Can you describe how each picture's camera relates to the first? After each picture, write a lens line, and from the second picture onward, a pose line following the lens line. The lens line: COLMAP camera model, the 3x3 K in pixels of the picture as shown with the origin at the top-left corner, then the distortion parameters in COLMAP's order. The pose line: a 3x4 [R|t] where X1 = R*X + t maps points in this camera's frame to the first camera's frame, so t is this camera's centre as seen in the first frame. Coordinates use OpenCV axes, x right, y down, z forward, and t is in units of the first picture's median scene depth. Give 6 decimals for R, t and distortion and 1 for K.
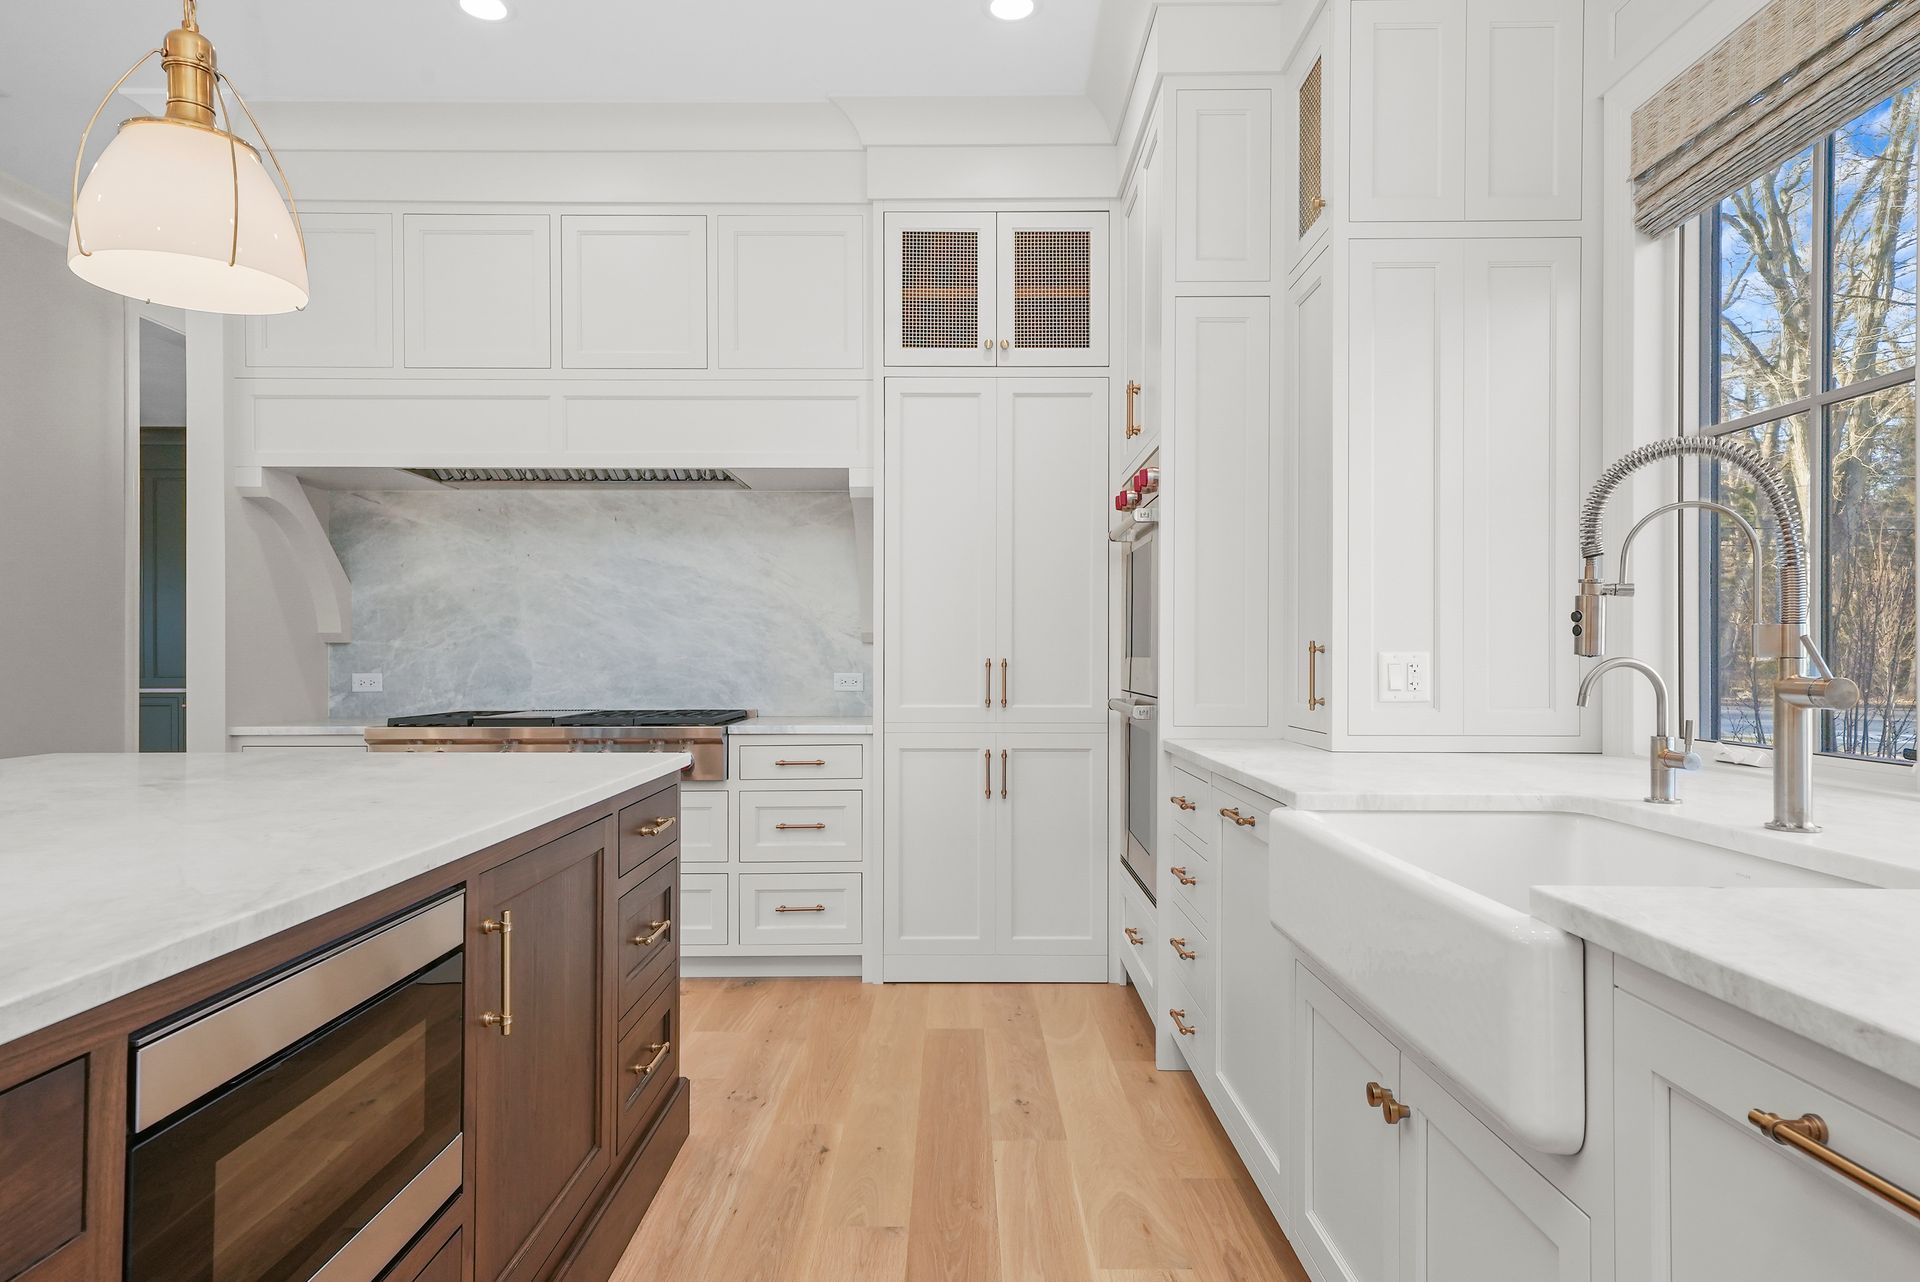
lens RADIAL K [[701.6, 0, 960.2], [0, 701.6, 648.7], [0, 0, 1]] dist [-0.012137, 0.000360]
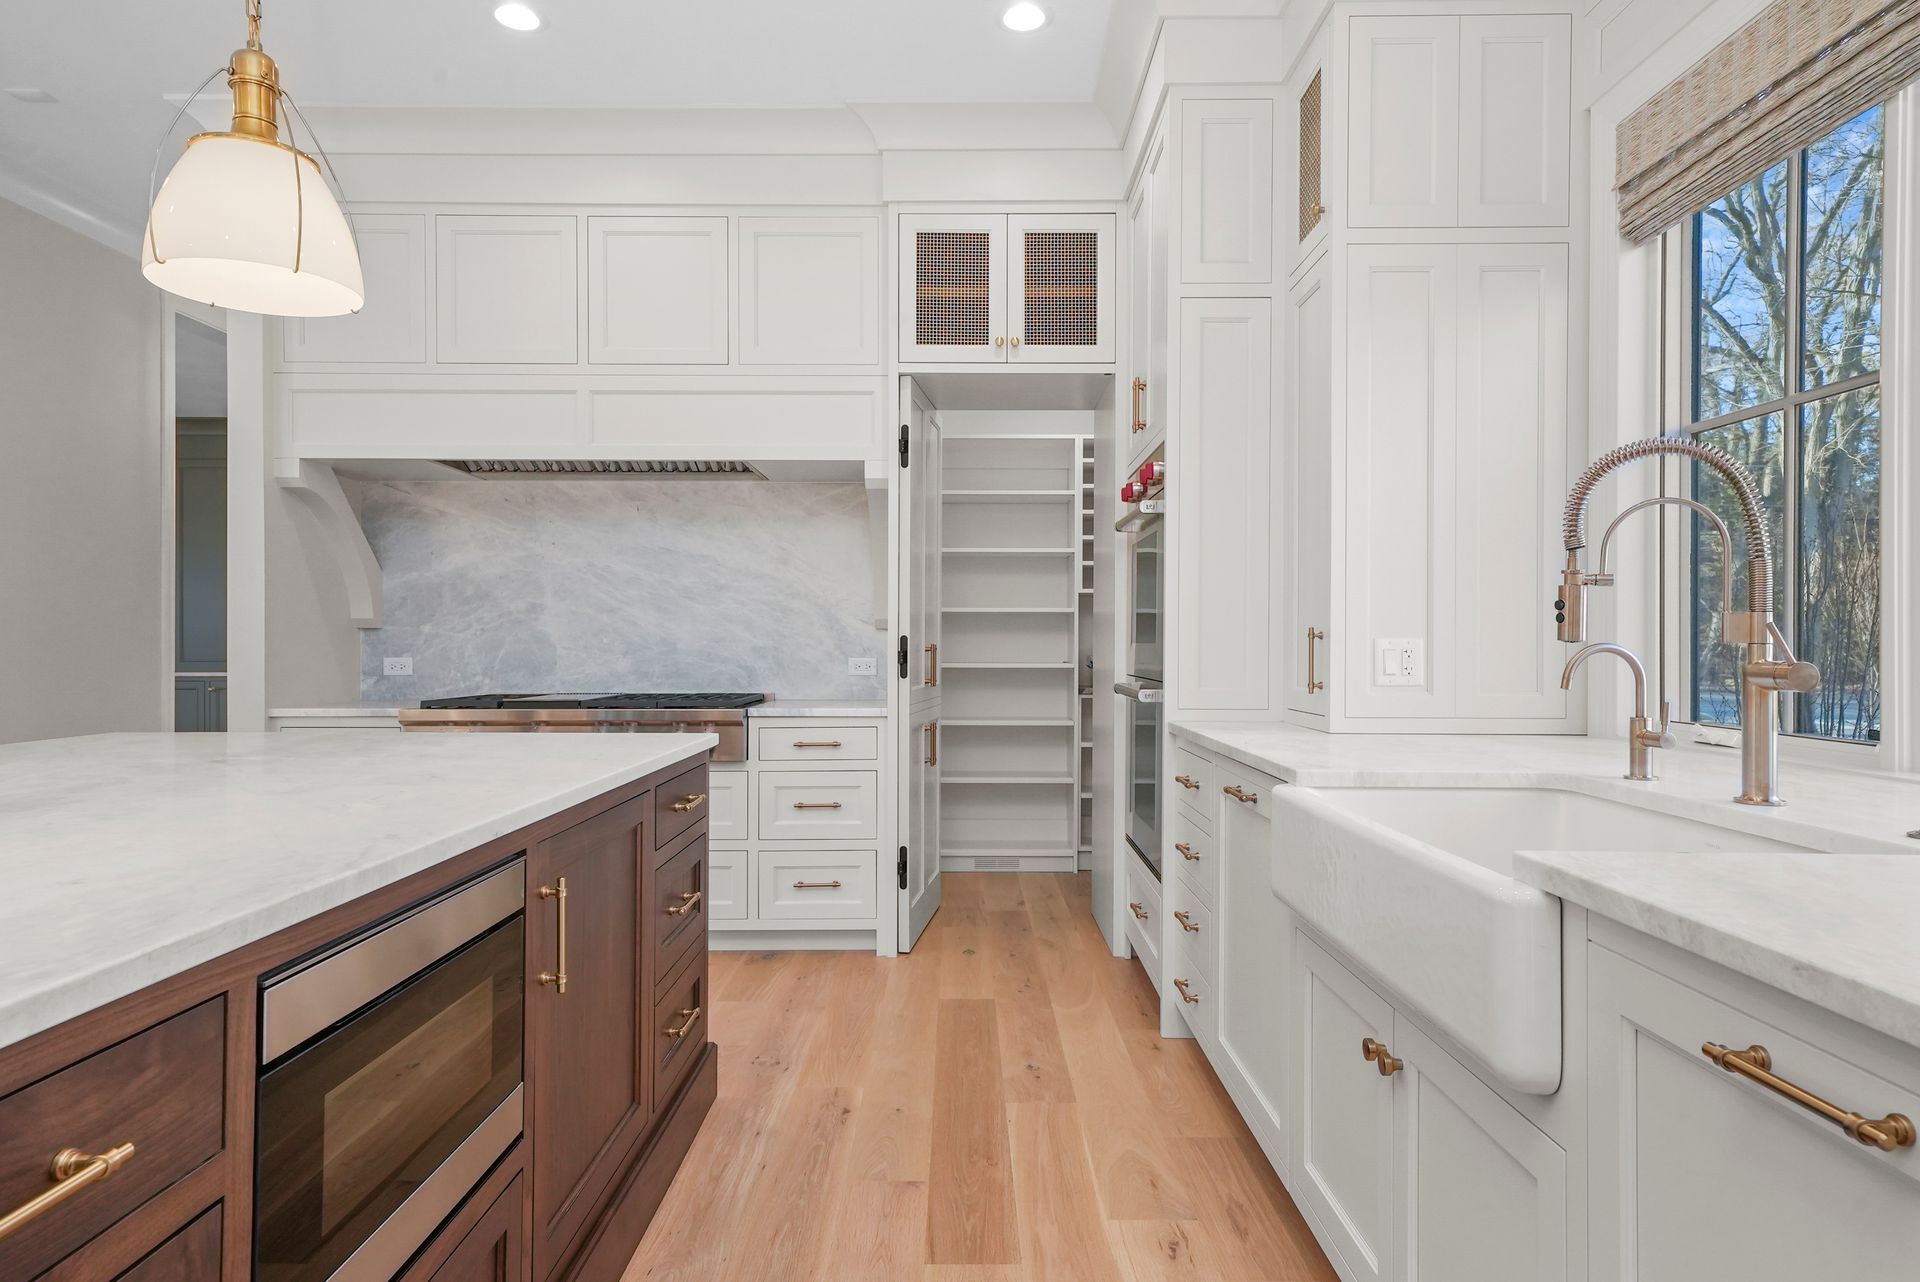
lens RADIAL K [[689.4, 0, 962.6], [0, 689.4, 636.3], [0, 0, 1]] dist [-0.012606, 0.000072]
pose [[0.999998, 0.001654, -0.000622, -0.020497], [-0.001653, 0.999997, 0.001603, 0.001313], [0.000625, -0.001602, 0.999999, -0.033342]]
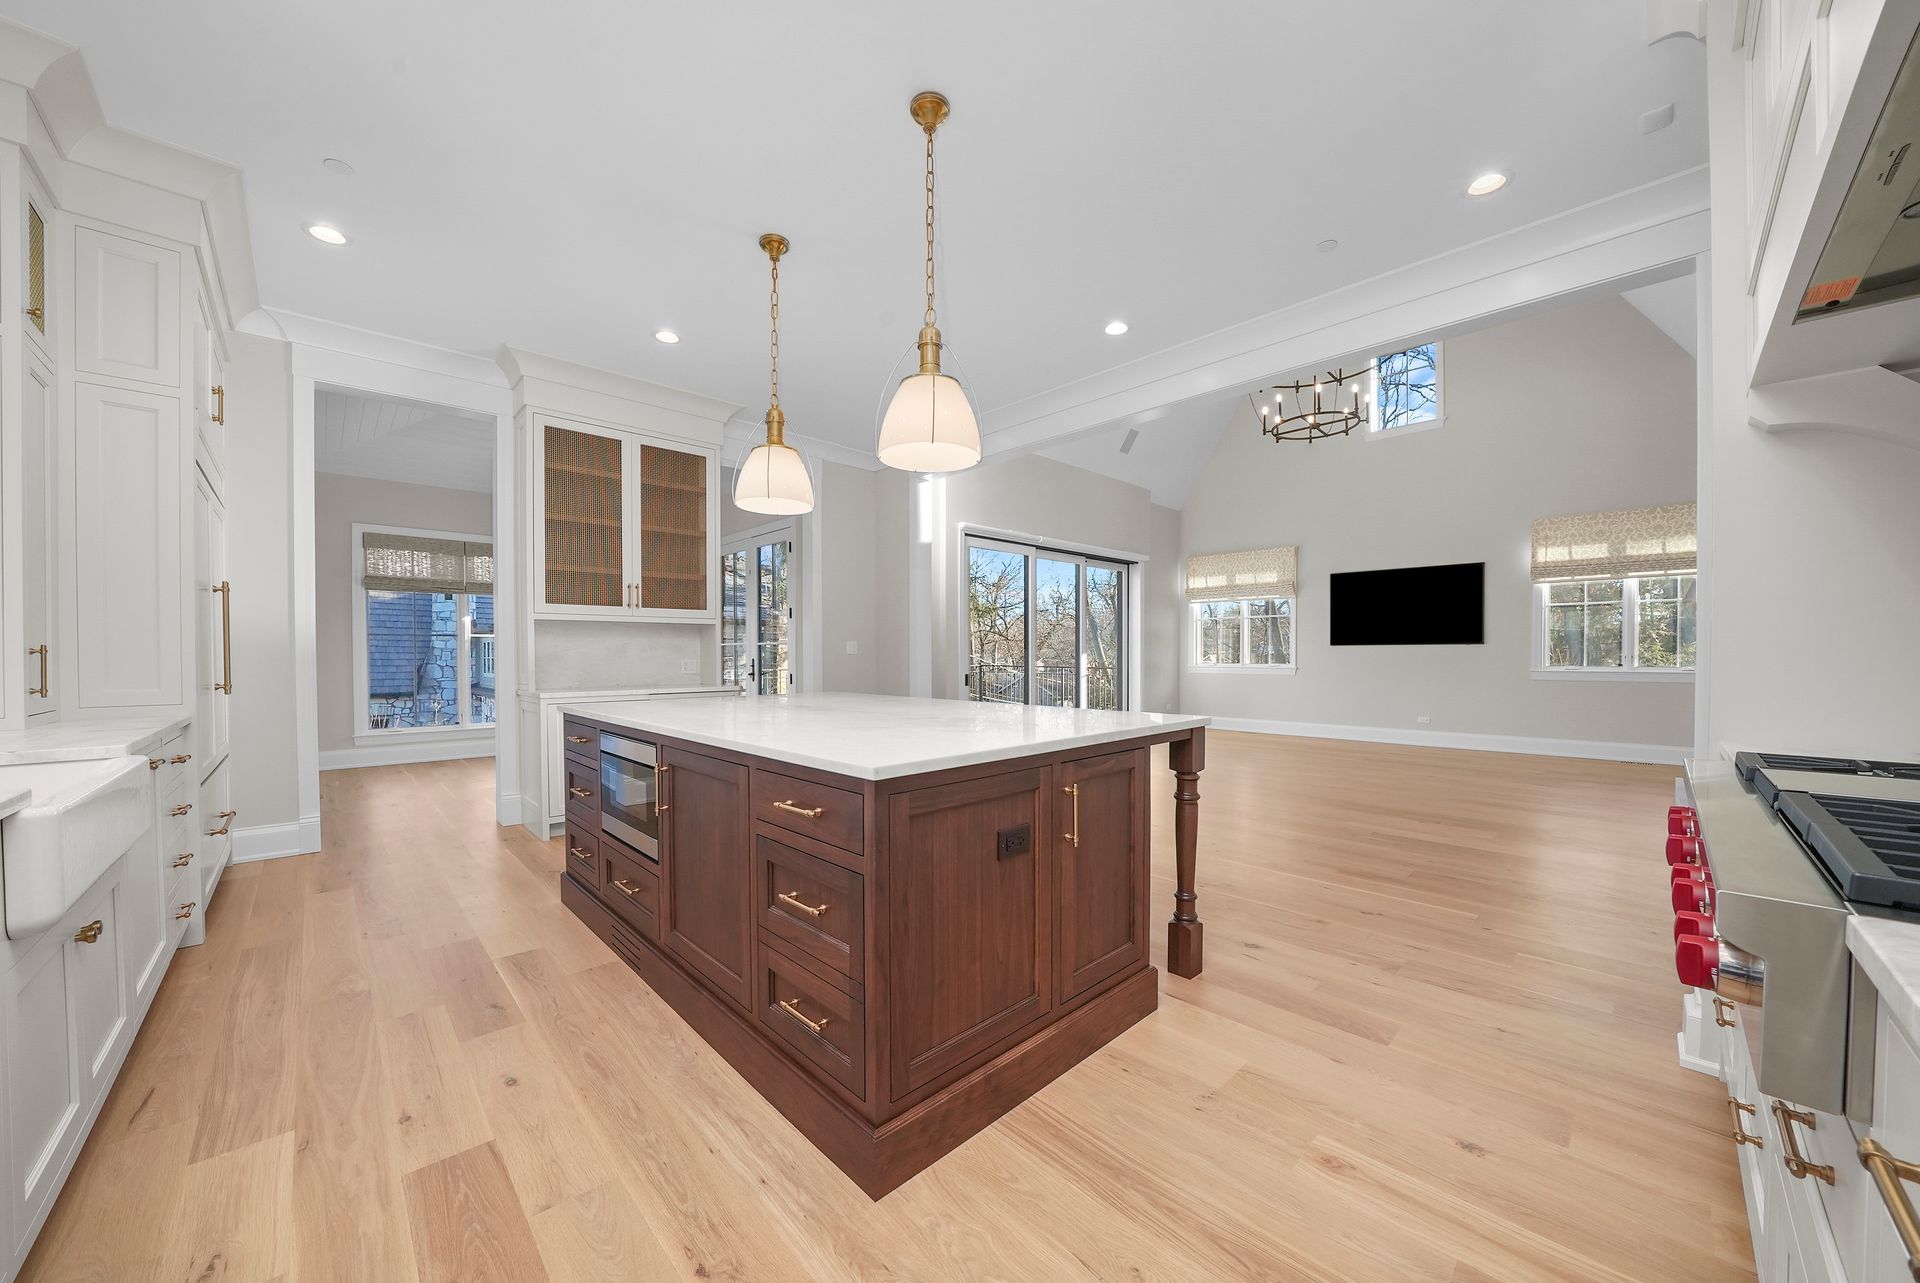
lens RADIAL K [[701.6, 0, 960.2], [0, 701.6, 649.2], [0, 0, 1]] dist [-0.012137, 0.000360]
pose [[-0.706380, 0.009708, -0.707766, 0.166163], [0.010988, 0.999936, 0.002749, 0.001728], [0.707747, -0.005835, -0.706442, 1.919945]]
